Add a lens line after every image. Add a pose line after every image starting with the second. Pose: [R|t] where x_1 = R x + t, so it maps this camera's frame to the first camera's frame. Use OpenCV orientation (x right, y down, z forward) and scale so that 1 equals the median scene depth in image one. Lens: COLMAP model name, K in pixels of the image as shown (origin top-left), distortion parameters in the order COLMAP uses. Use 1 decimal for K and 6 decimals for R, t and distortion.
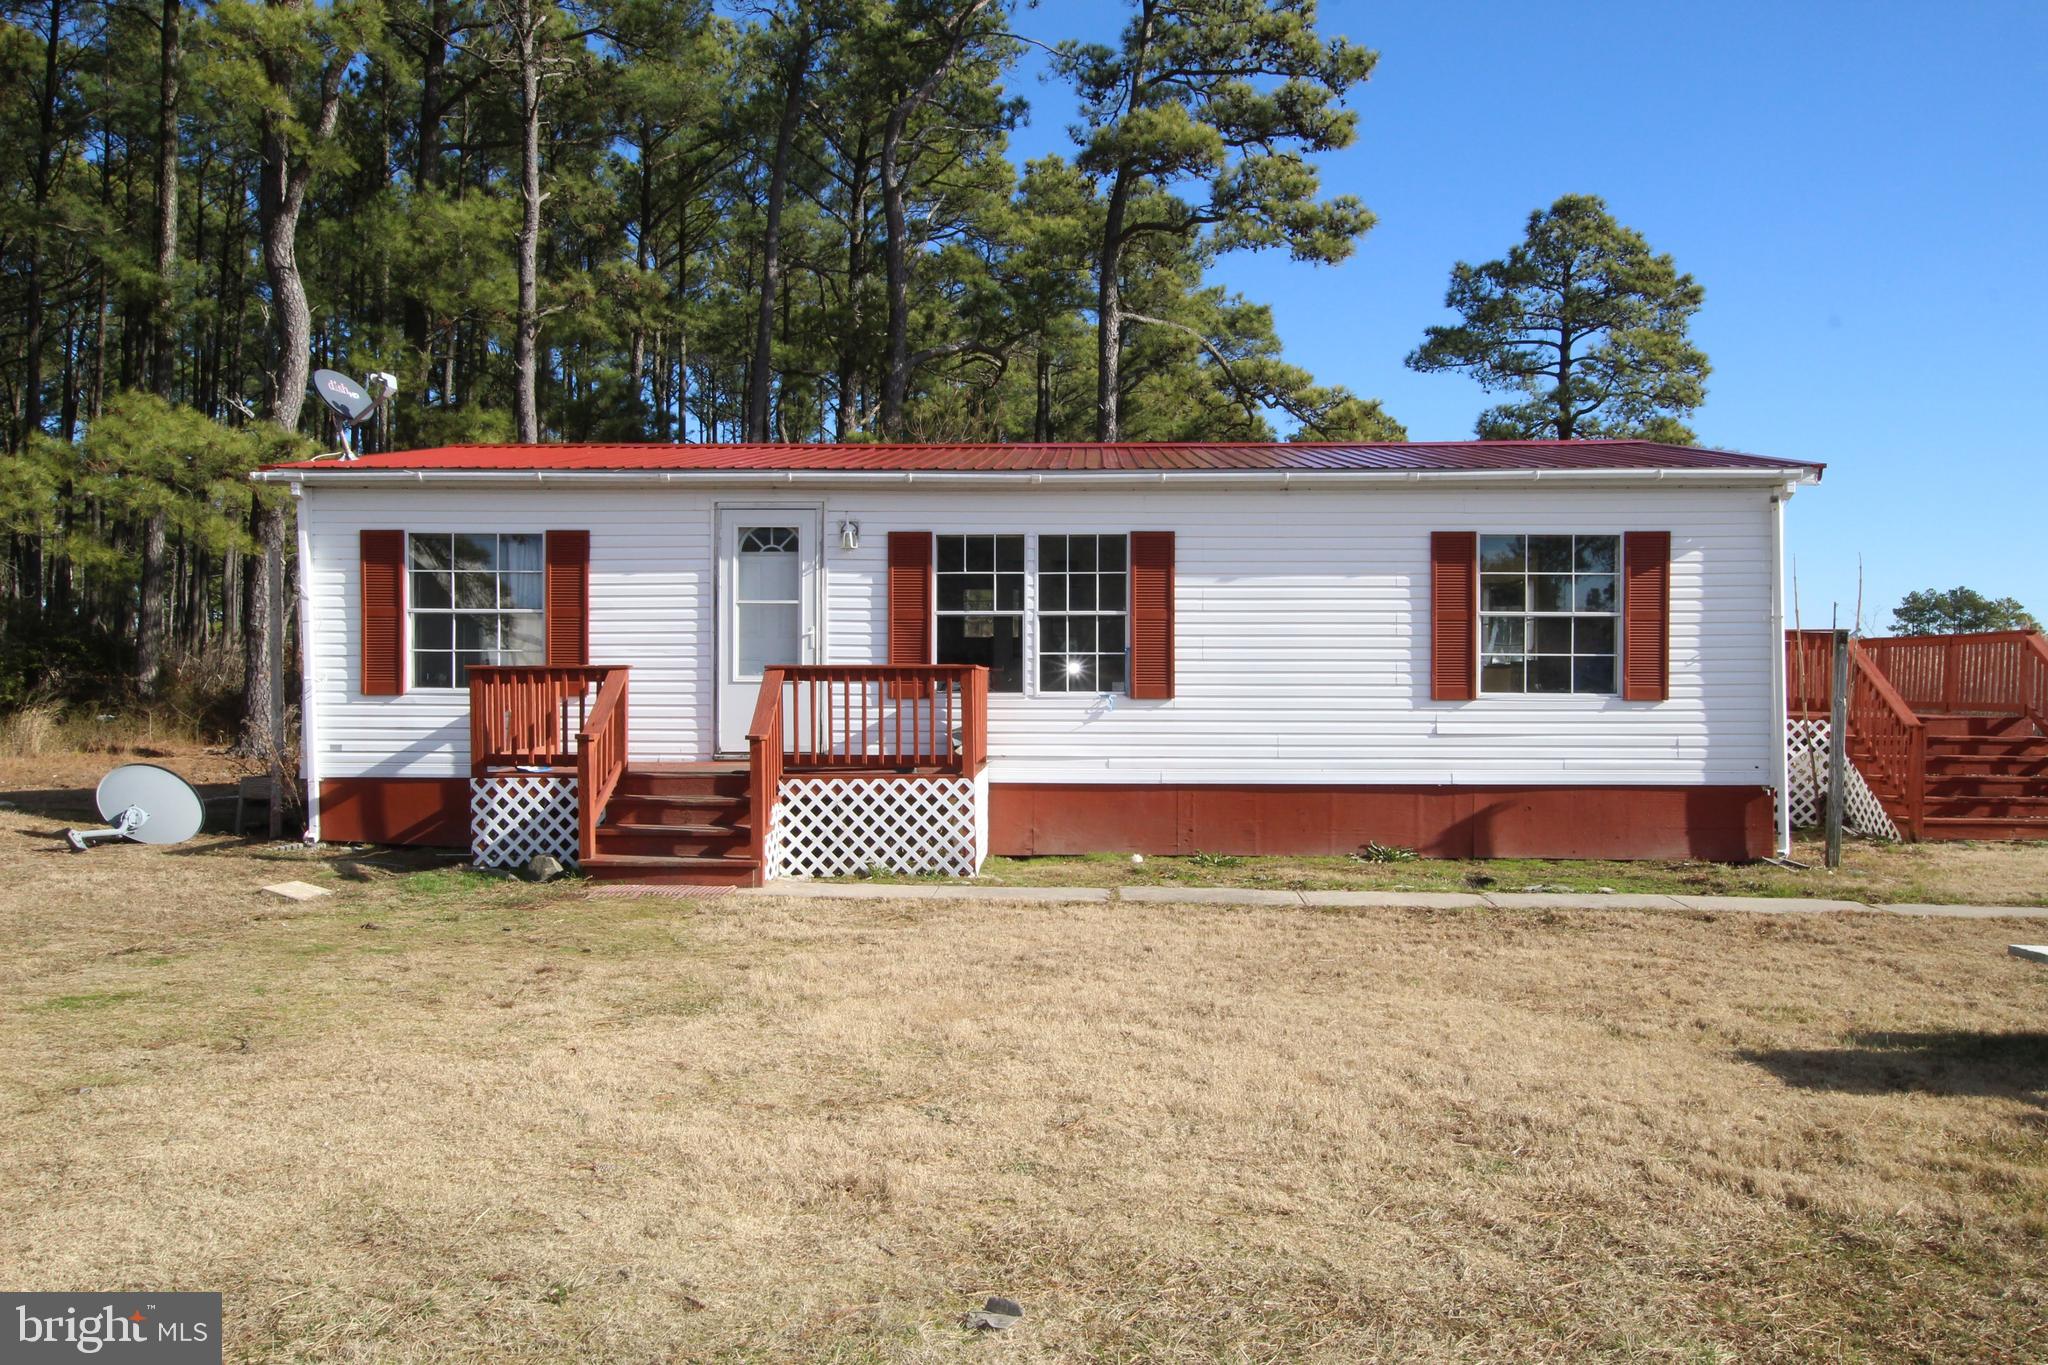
lens RADIAL K [[1693.1, 0, 1025.3], [0, 1693.1, 680.7], [0, 0, 1]] dist [0.008635, 0.020304]
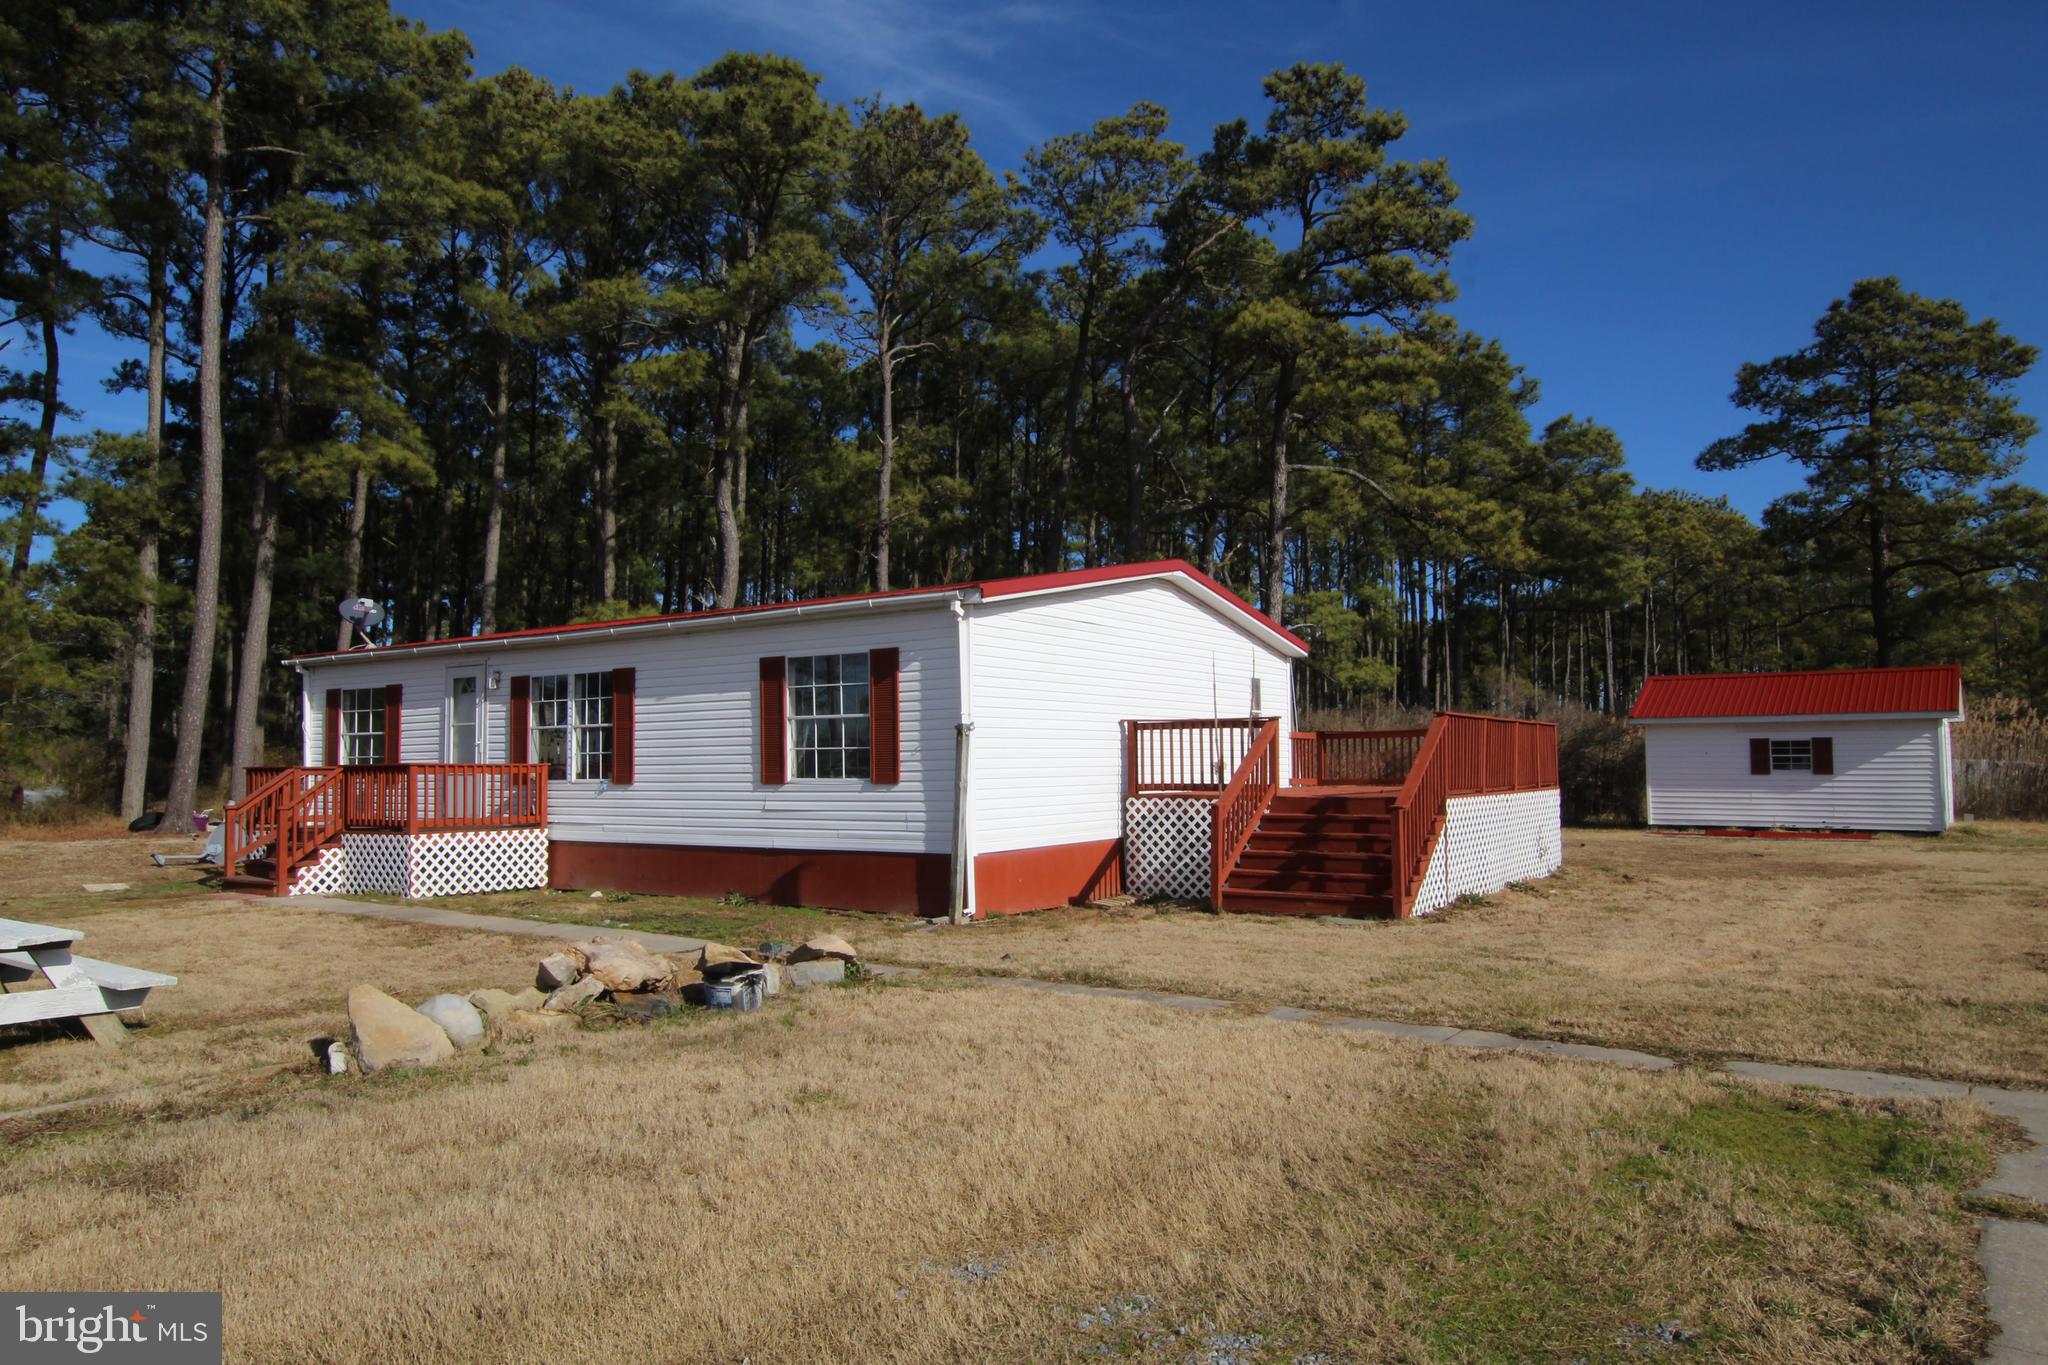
lens RADIAL K [[1310.6, 0, 1019.7], [0, 1310.6, 691.3], [0, 0, 1]] dist [-0.005916, -0.001189]
pose [[0.843343, -0.040678, -0.535834, 0.957895], [0.011063, 0.998234, -0.058369, 0.001200], [0.537262, 0.043297, 0.842304, 0.239884]]
